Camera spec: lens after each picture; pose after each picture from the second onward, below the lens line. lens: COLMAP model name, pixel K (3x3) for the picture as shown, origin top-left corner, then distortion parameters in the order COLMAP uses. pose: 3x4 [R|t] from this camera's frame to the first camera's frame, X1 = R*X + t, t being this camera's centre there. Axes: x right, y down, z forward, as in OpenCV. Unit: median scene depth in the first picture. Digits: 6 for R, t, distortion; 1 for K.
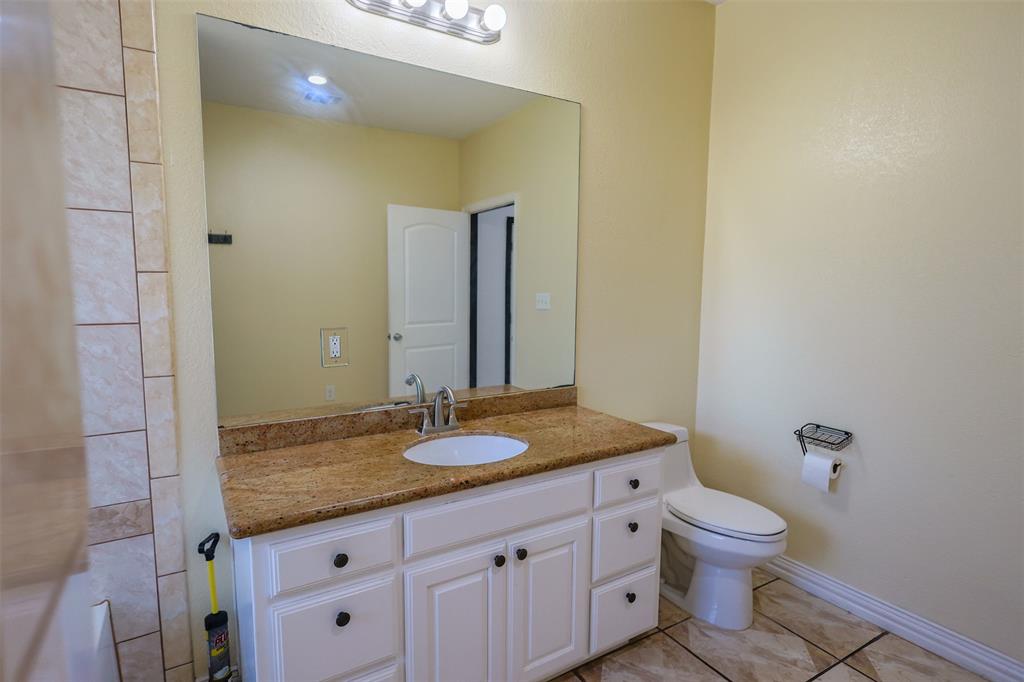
lens RADIAL K [[507.0, 0, 512.0], [0, 507.0, 341.0], [0, 0, 1]] dist [-0.001018, 0.000161]
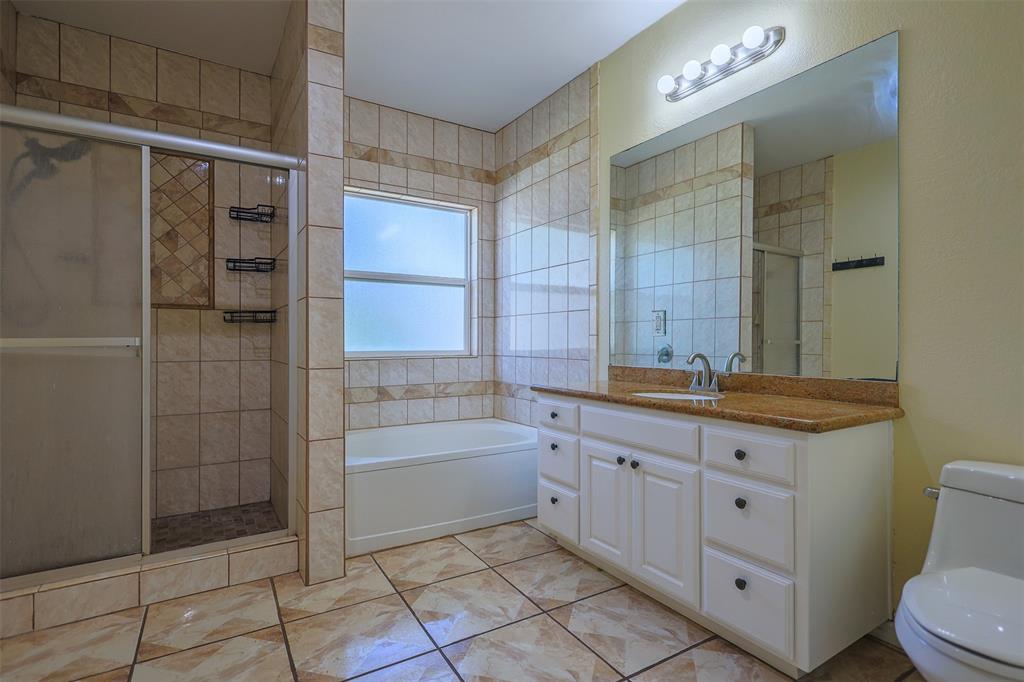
lens RADIAL K [[507.0, 0, 512.0], [0, 507.0, 341.0], [0, 0, 1]] dist [-0.001018, 0.000161]
pose [[0.017428, -0.005774, -0.999831, 1.240557], [-0.097514, 0.995206, -0.007447, 0.127106], [0.995082, 0.097627, 0.016781, 0.575065]]
